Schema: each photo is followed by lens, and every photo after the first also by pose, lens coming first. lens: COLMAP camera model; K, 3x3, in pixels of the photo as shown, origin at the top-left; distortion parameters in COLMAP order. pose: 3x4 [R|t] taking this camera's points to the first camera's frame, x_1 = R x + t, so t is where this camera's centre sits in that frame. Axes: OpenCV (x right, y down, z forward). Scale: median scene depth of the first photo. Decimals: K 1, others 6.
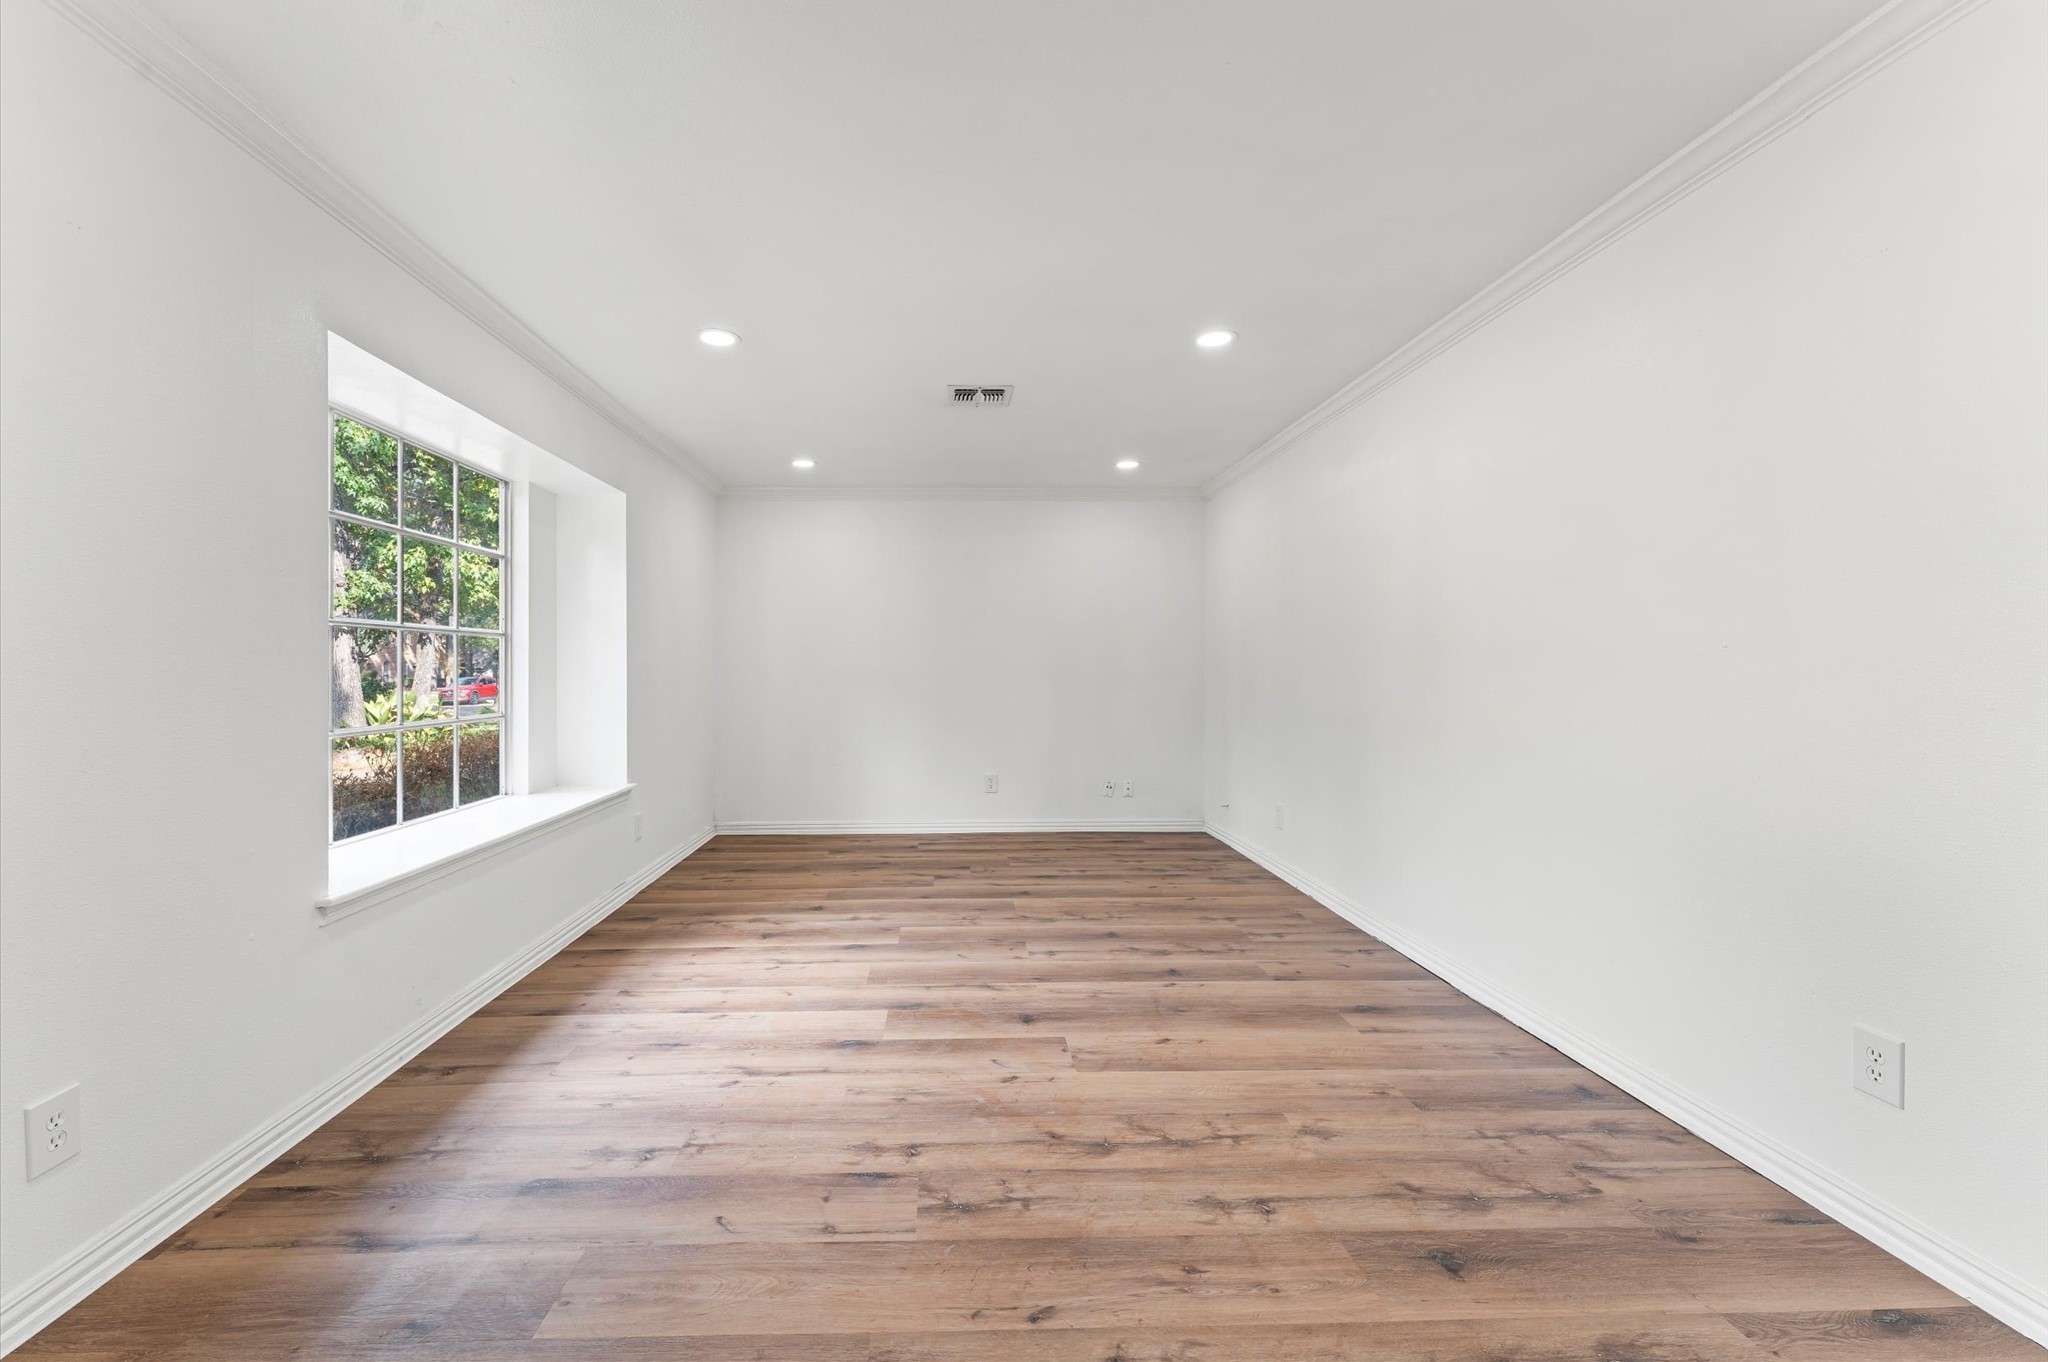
lens RADIAL K [[811.8, 0, 1016.5], [0, 811.8, 678.7], [0, 0, 1]] dist [-0.000877, -0.001031]
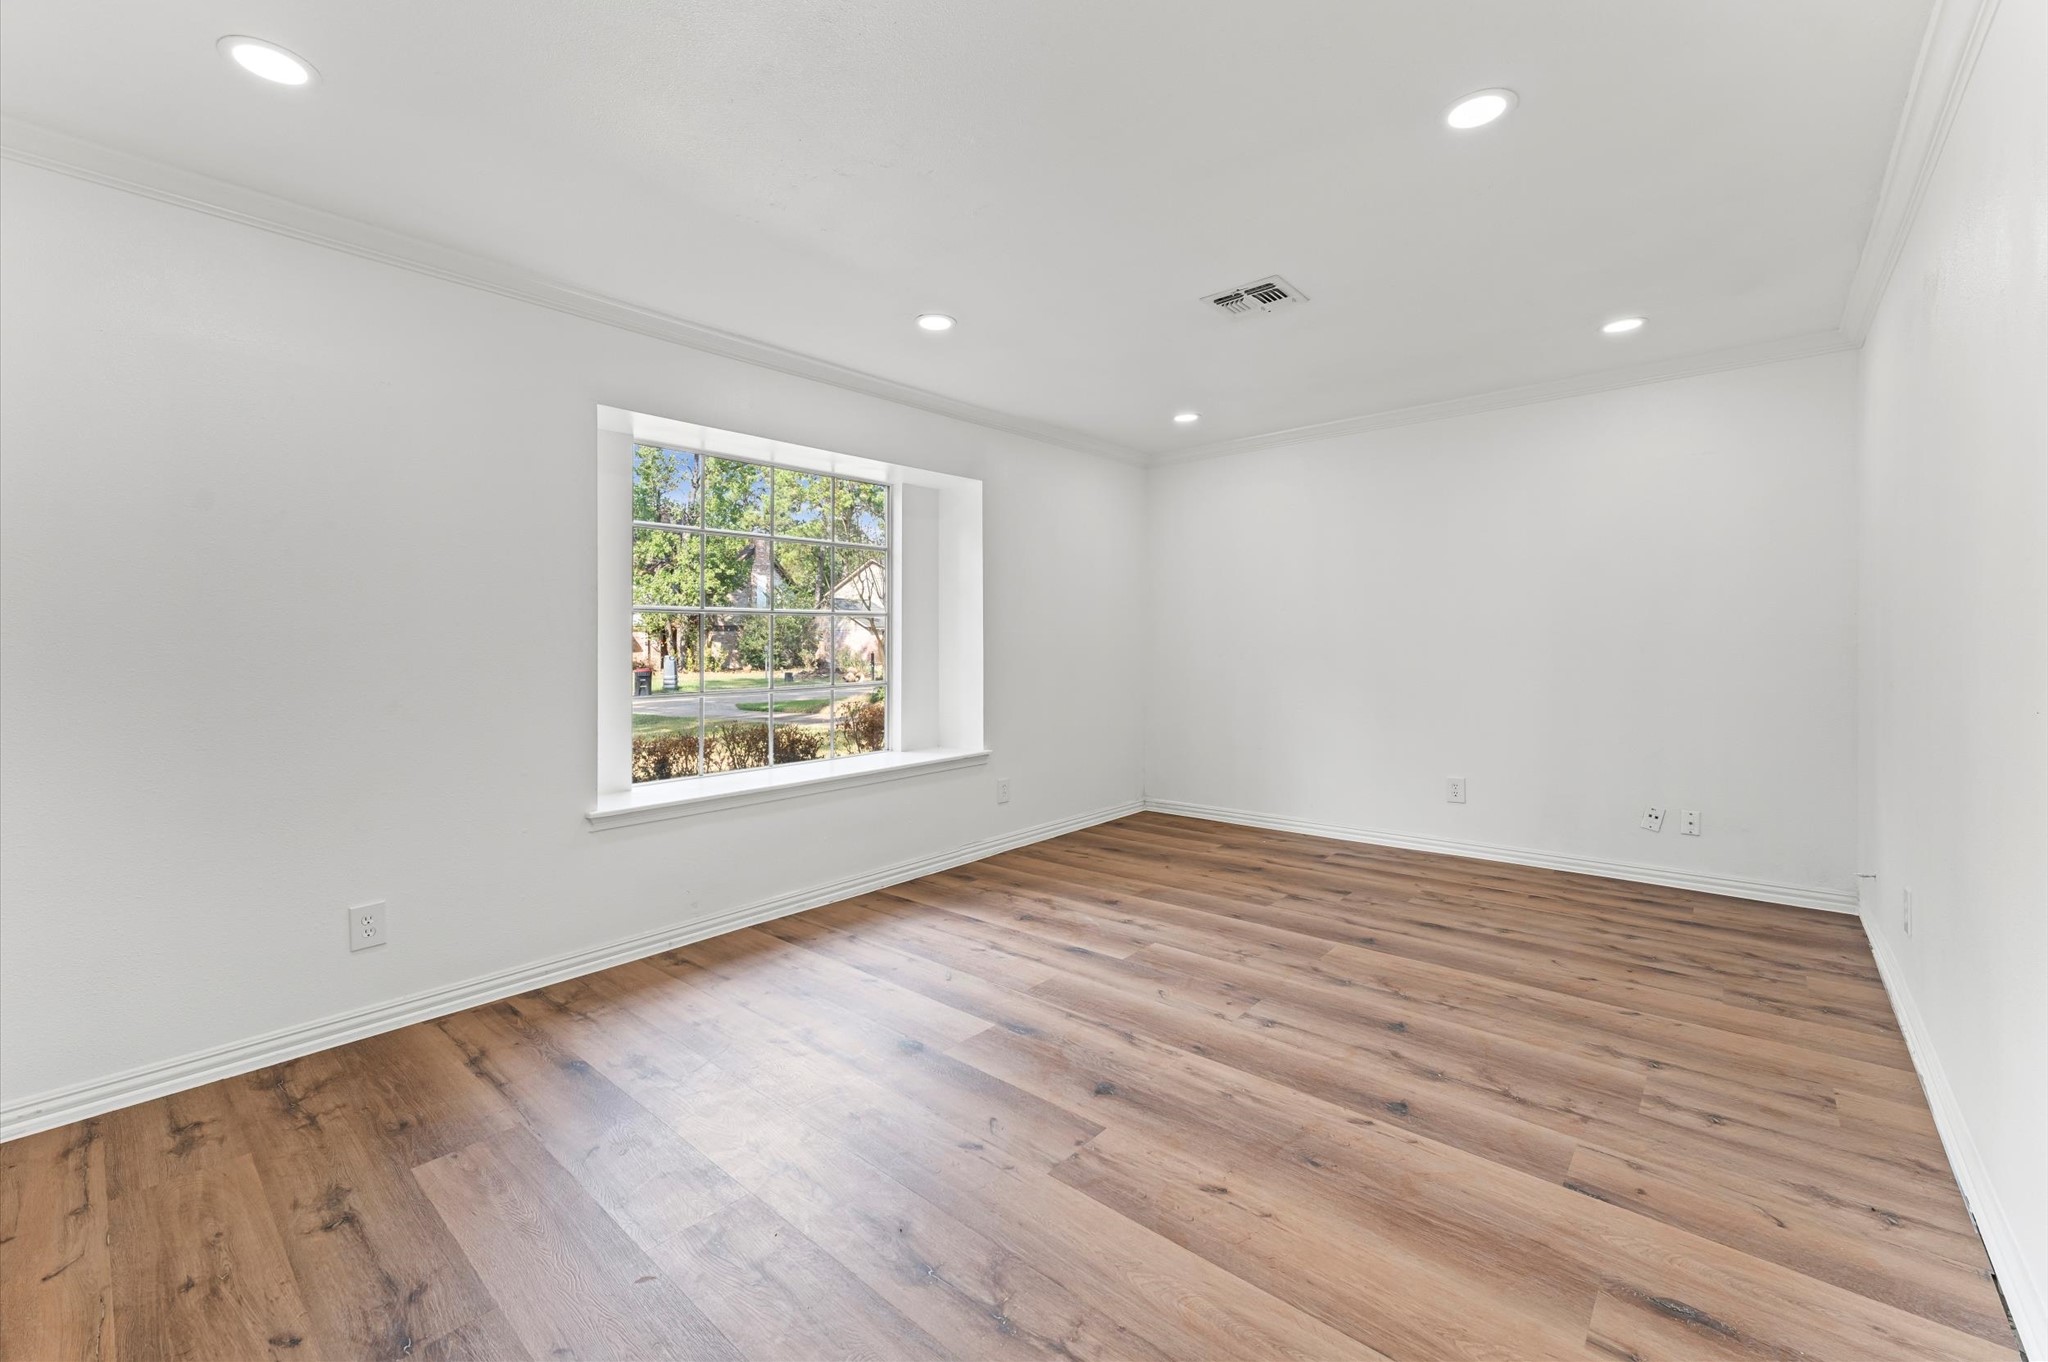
lens RADIAL K [[848.6, 0, 1021.0], [0, 848.6, 644.6], [0, 0, 1]] dist [-0.001830, -0.000670]
pose [[0.722519, -0.003735, -0.691341, 0.461346], [0.000092, 0.999986, -0.005306, -0.005883], [0.691351, 0.003770, 0.722509, 0.308494]]
